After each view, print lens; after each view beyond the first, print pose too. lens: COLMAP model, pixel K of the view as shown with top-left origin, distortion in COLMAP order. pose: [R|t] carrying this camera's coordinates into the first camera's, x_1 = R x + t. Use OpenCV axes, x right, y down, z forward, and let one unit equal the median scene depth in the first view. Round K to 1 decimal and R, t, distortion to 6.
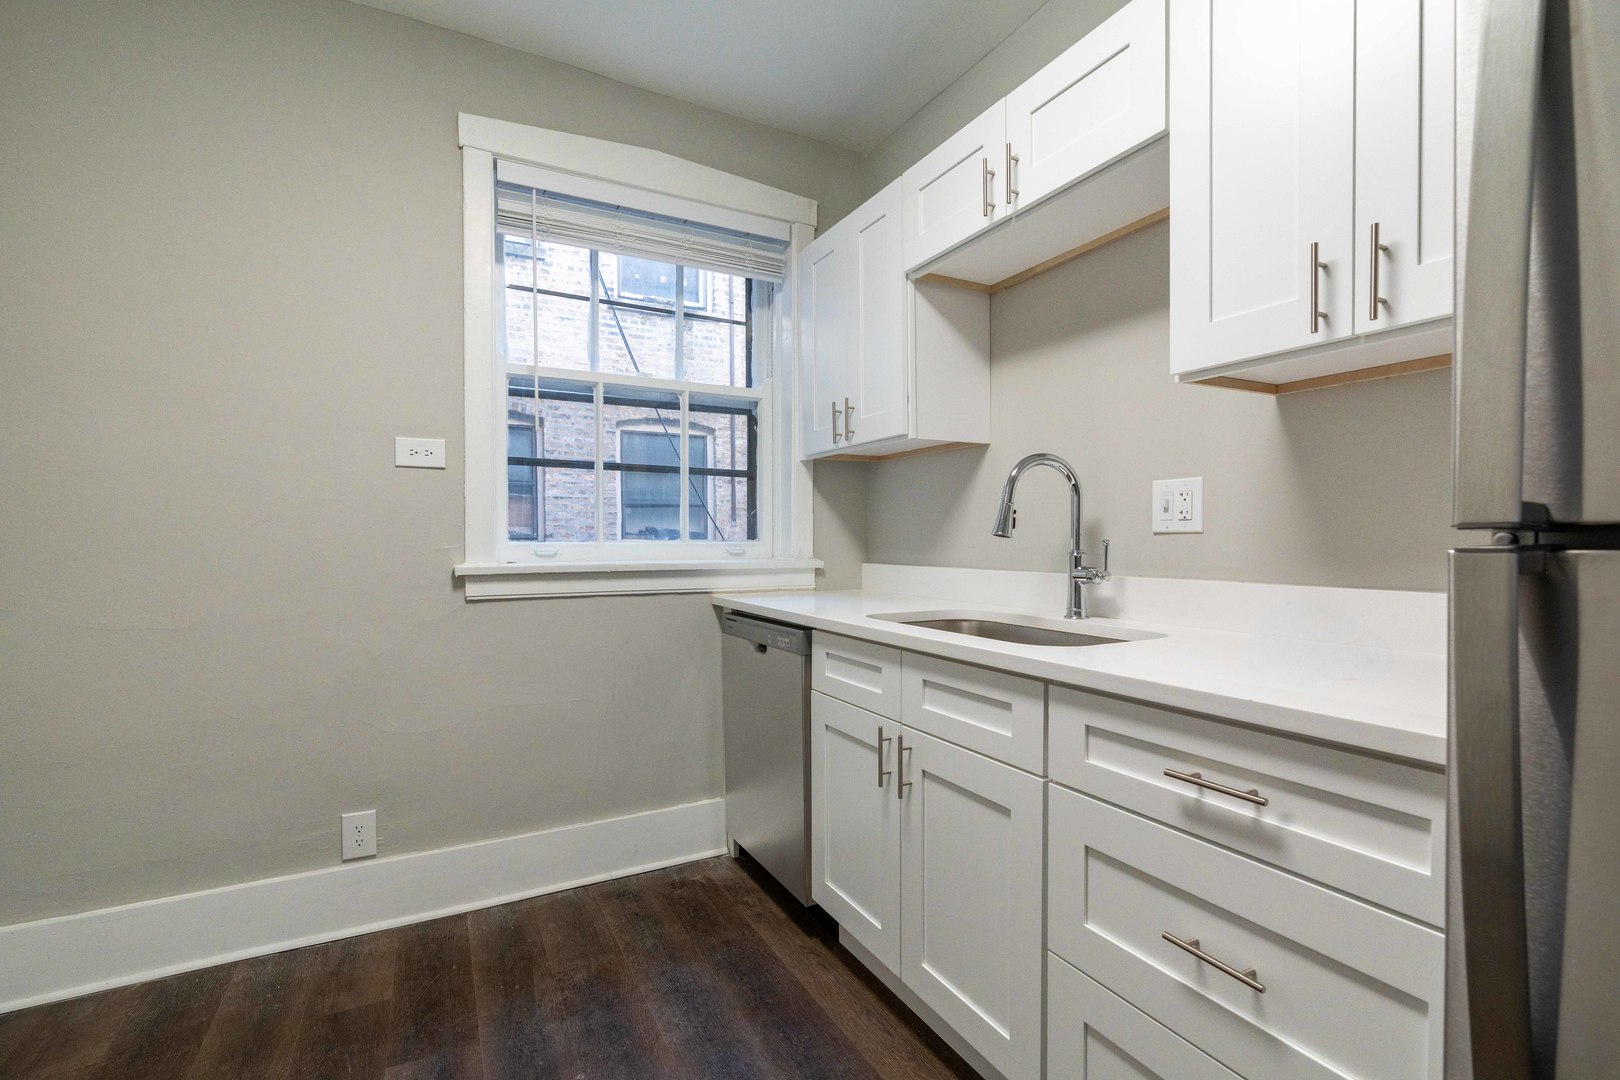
lens RADIAL K [[758.6, 0, 812.1], [0, 758.6, 555.6], [0, 0, 1]] dist [-0.001094, 0.000039]
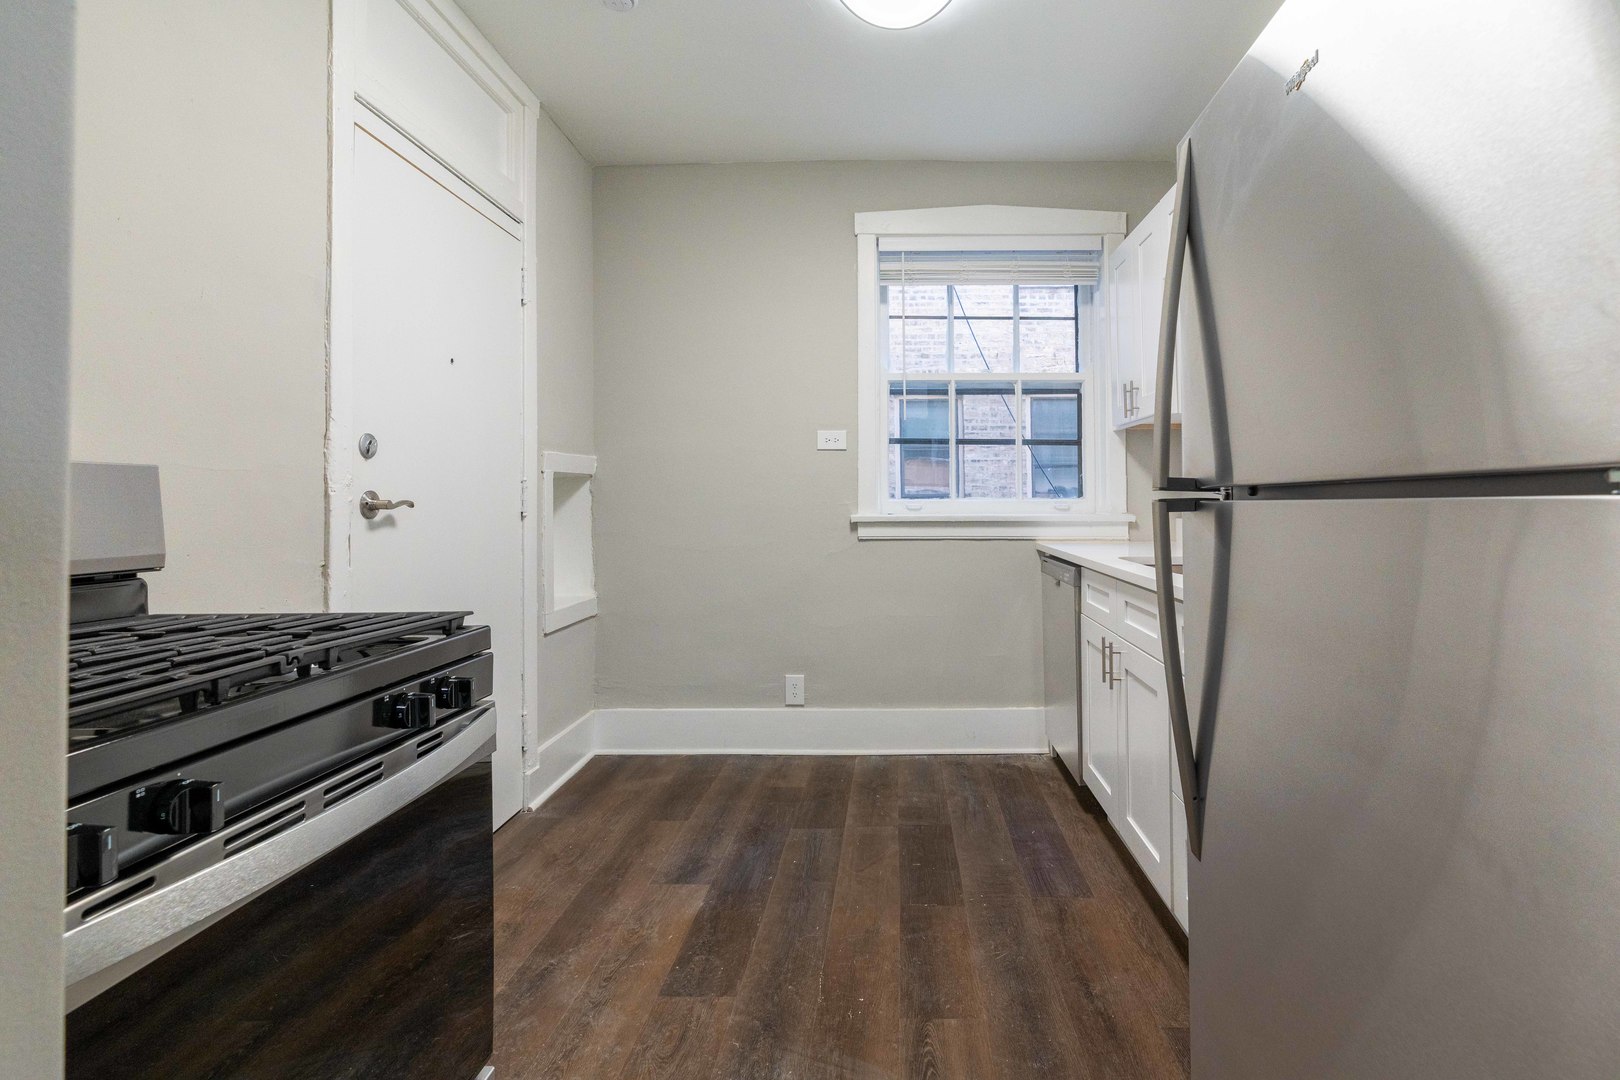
lens RADIAL K [[765.4, 0, 813.8], [0, 765.4, 486.4], [0, 0, 1]] dist [-0.000641, -0.000043]
pose [[0.840047, -0.009590, -0.542429, 0.269282], [-0.010368, 0.999377, -0.033724, 0.007837], [0.542415, 0.033954, 0.839424, -0.284125]]
